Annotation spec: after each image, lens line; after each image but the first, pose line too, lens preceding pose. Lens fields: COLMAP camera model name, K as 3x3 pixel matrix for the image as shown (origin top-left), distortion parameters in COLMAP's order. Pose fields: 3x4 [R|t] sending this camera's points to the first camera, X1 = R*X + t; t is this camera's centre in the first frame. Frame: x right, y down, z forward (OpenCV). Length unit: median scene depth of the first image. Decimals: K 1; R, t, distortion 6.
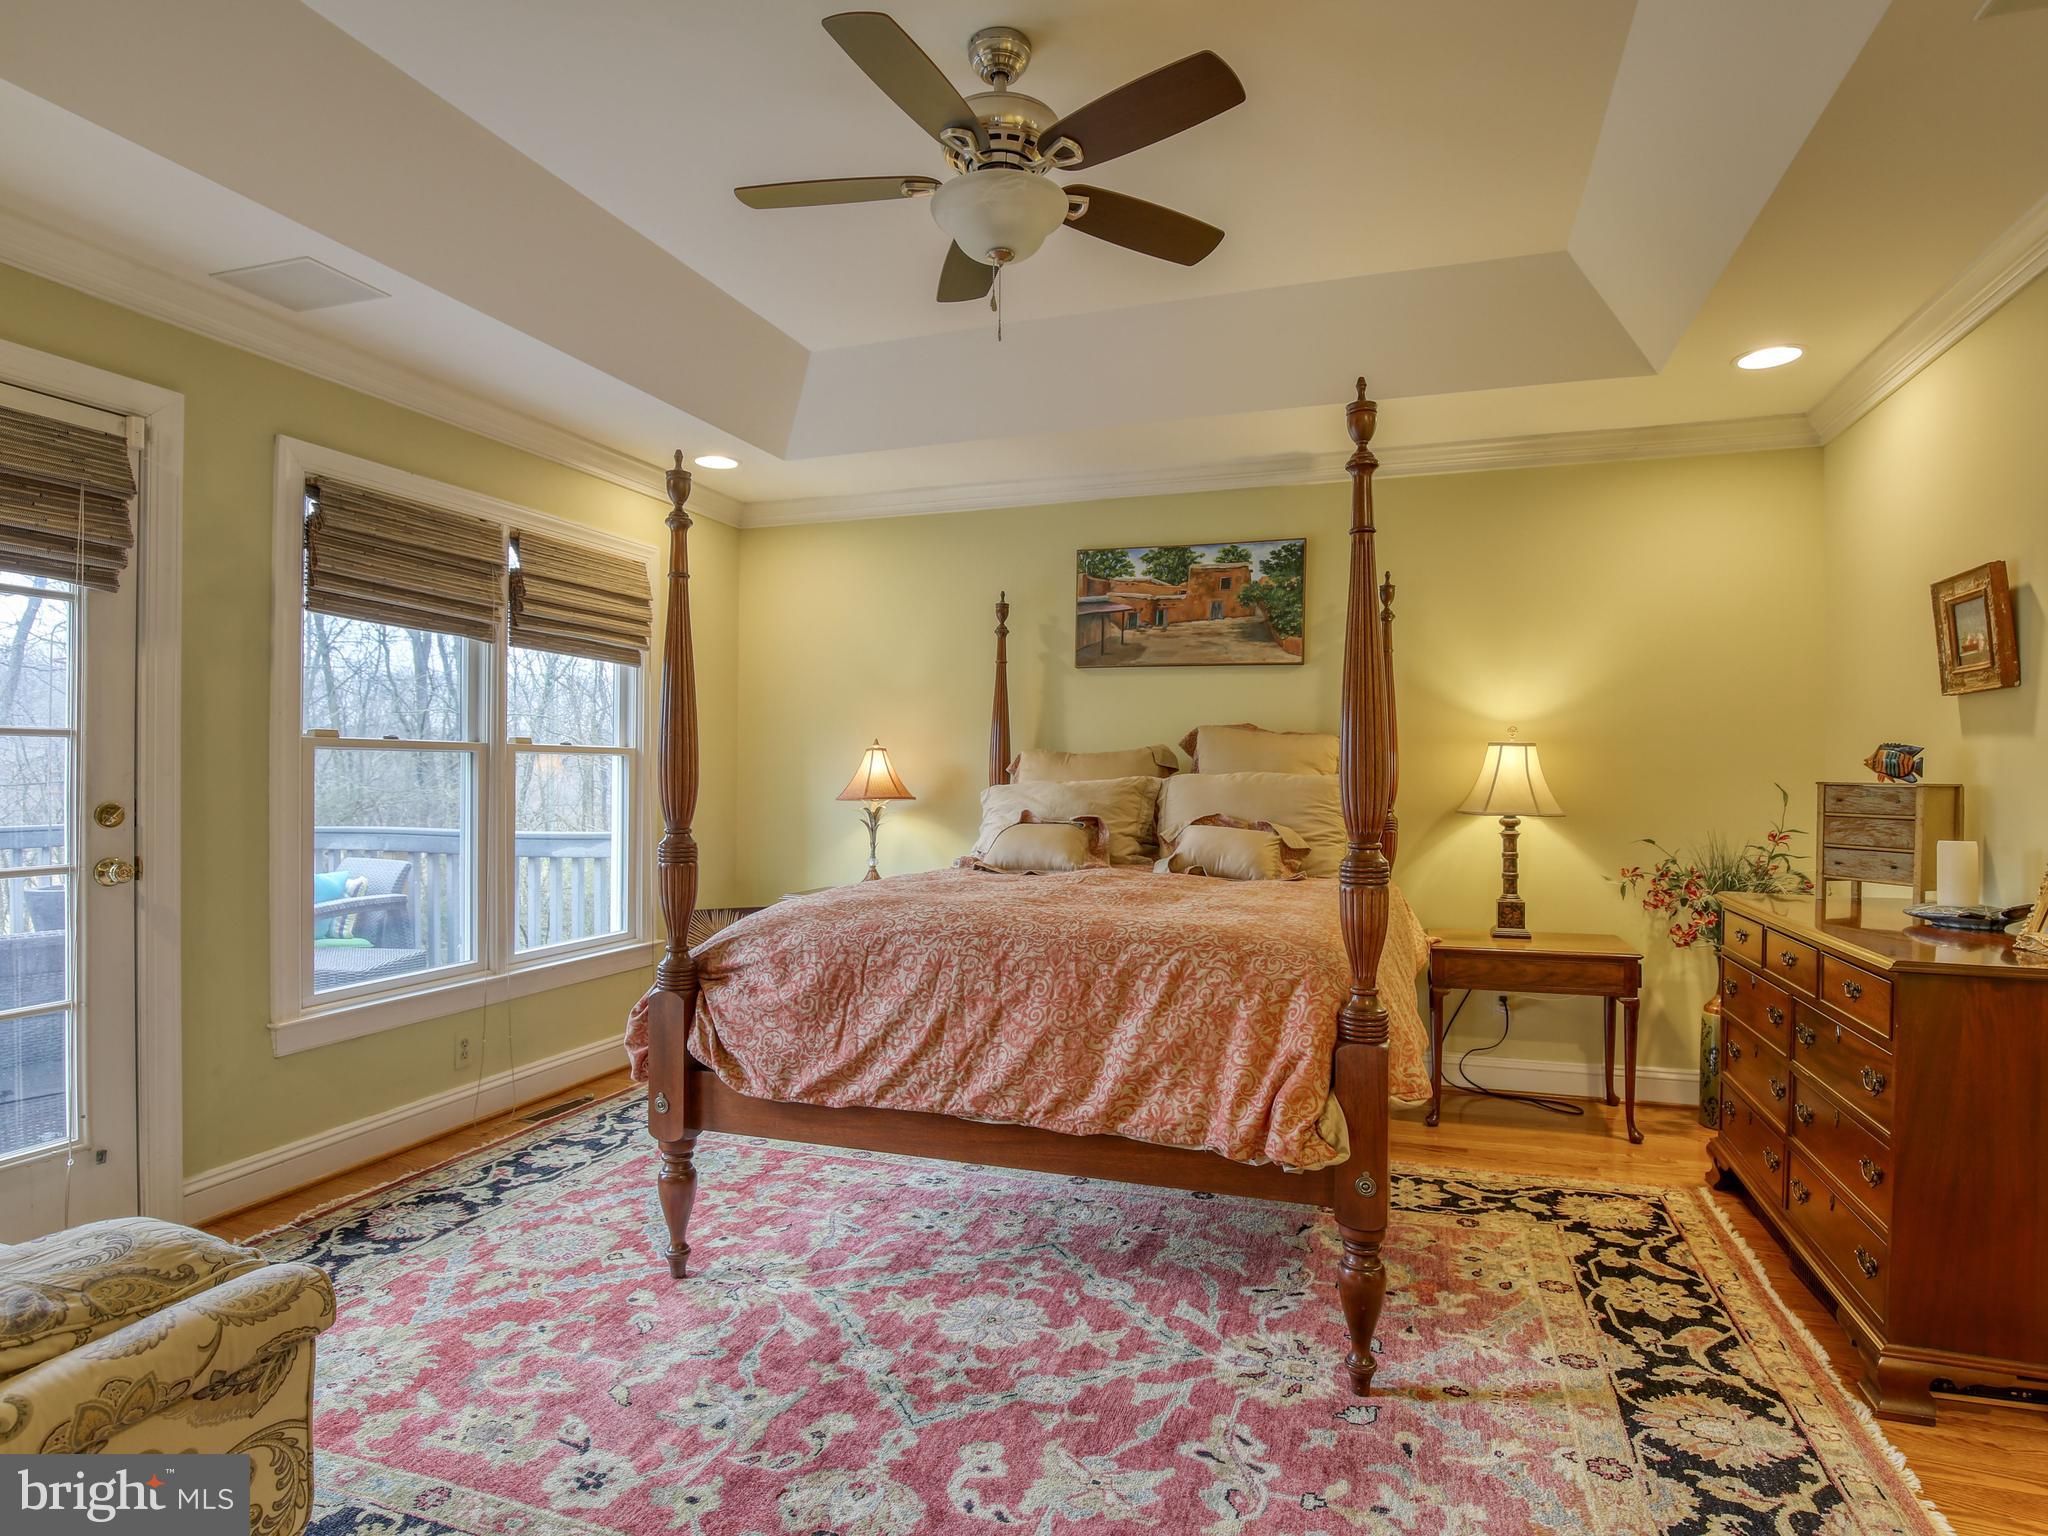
lens RADIAL K [[1101.0, 0, 989.2], [0, 1101.0, 795.7], [0, 0, 1]] dist [-0.024080, 0.001719]
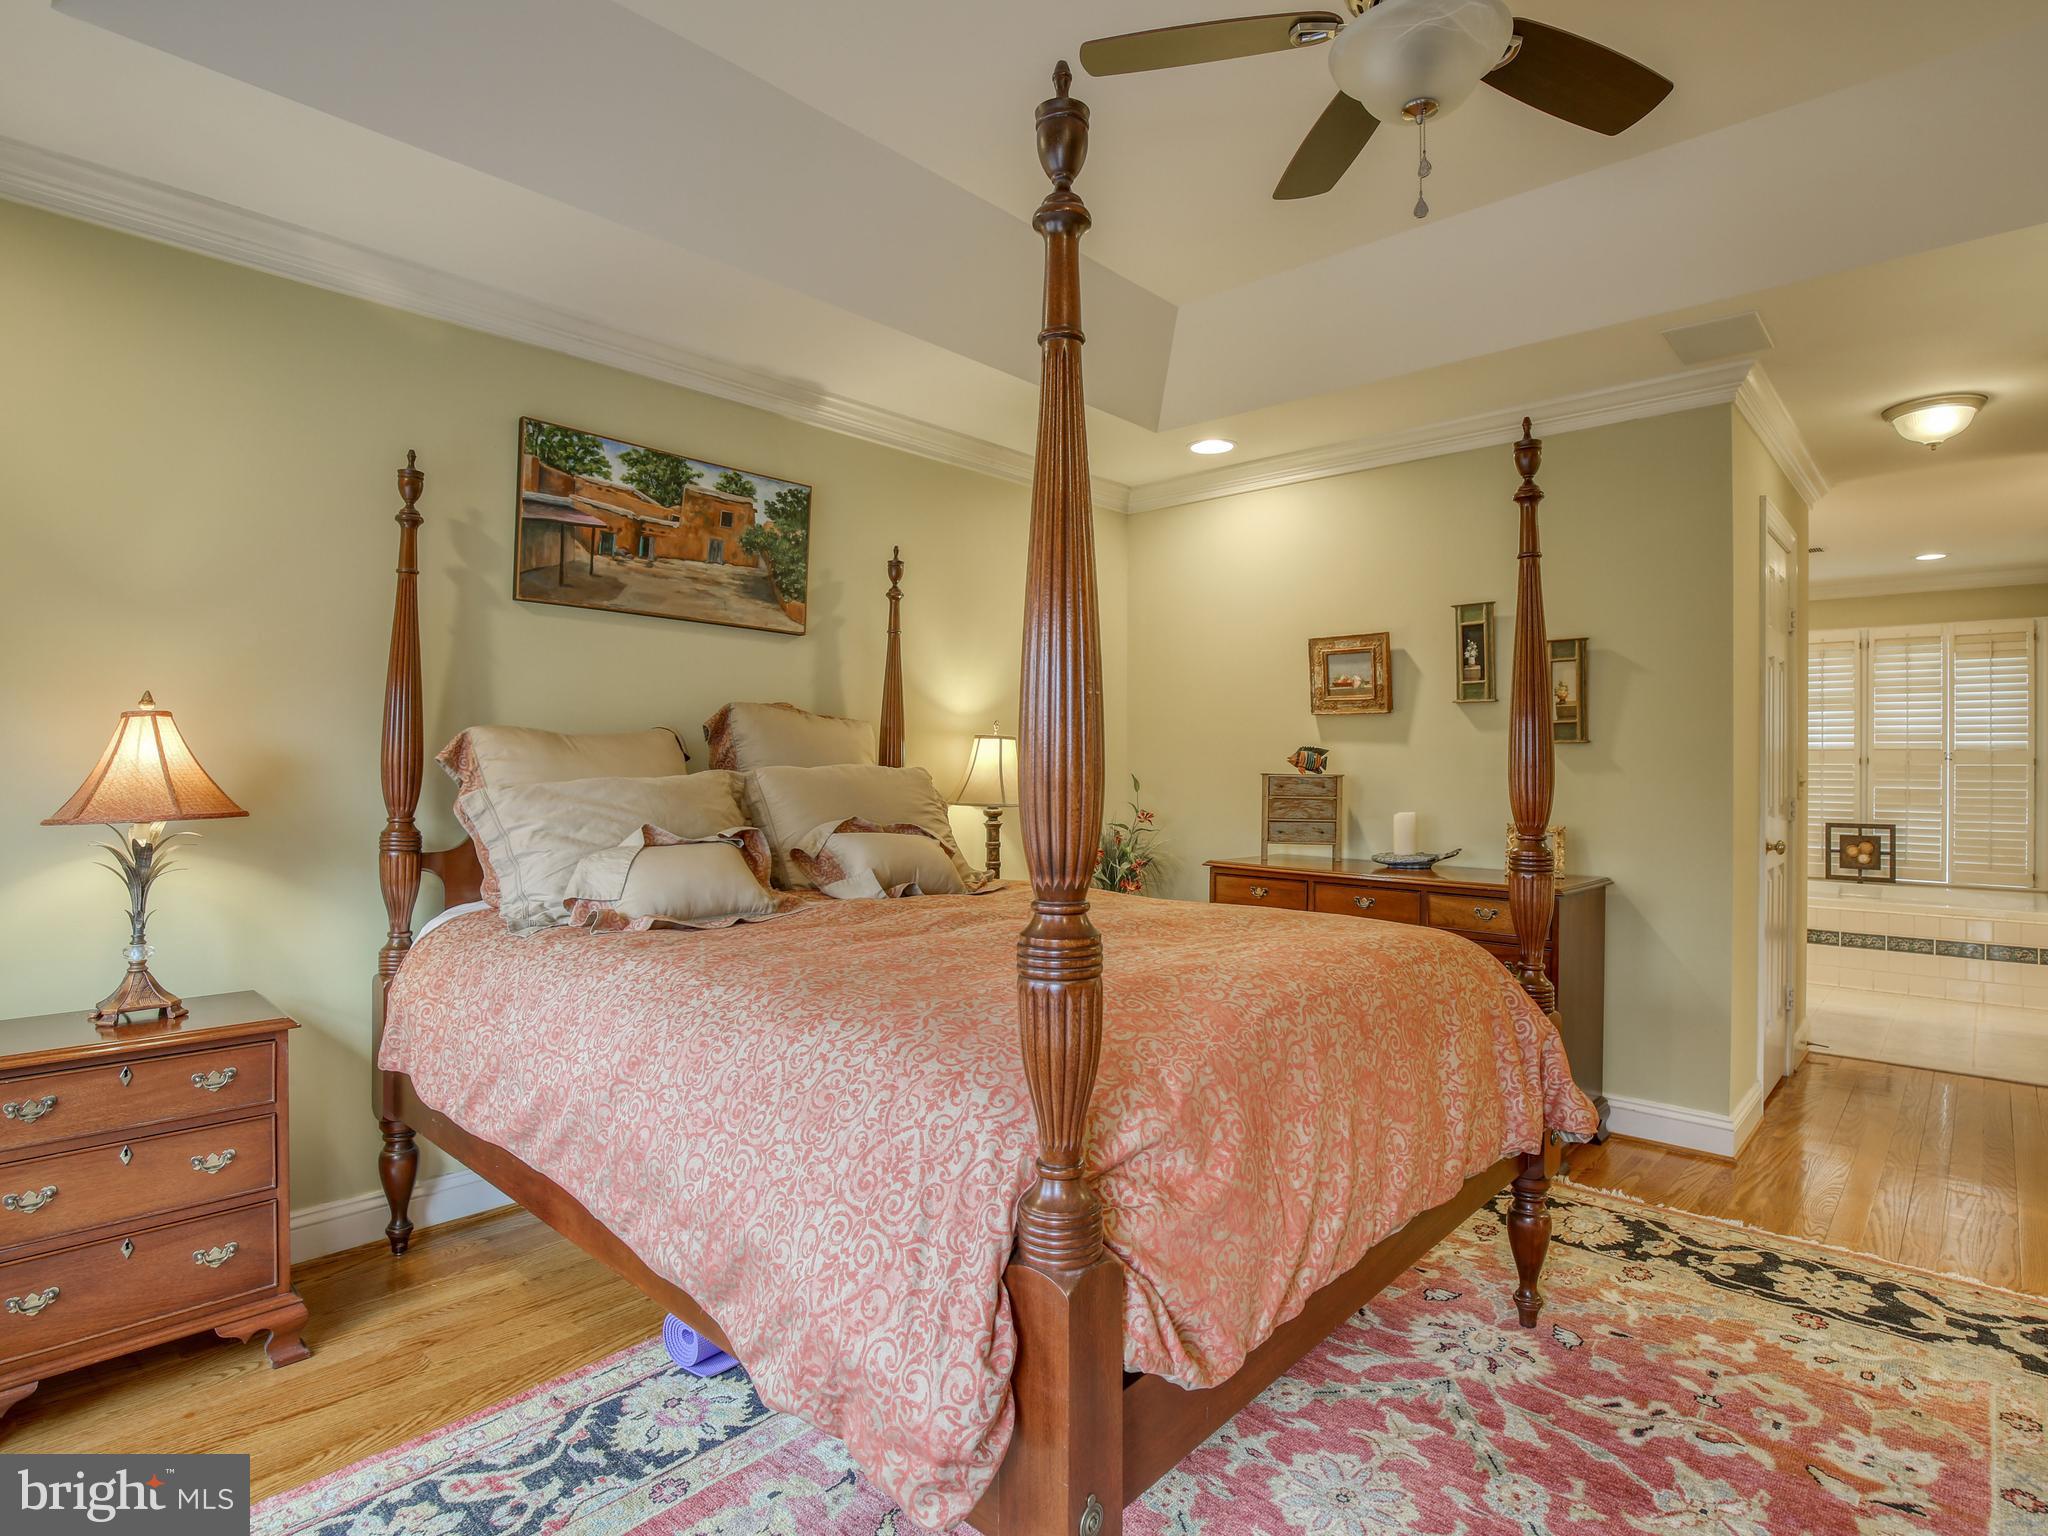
lens RADIAL K [[1113.7, 0, 1041.6], [0, 1113.7, 775.8], [0, 0, 1]] dist [-0.031928, 0.003916]
pose [[0.364086, -0.010434, 0.931307, -0.437779], [0.011921, 0.999908, 0.006543, -0.015346], [-0.931289, 0.008720, 0.364177, 0.517504]]
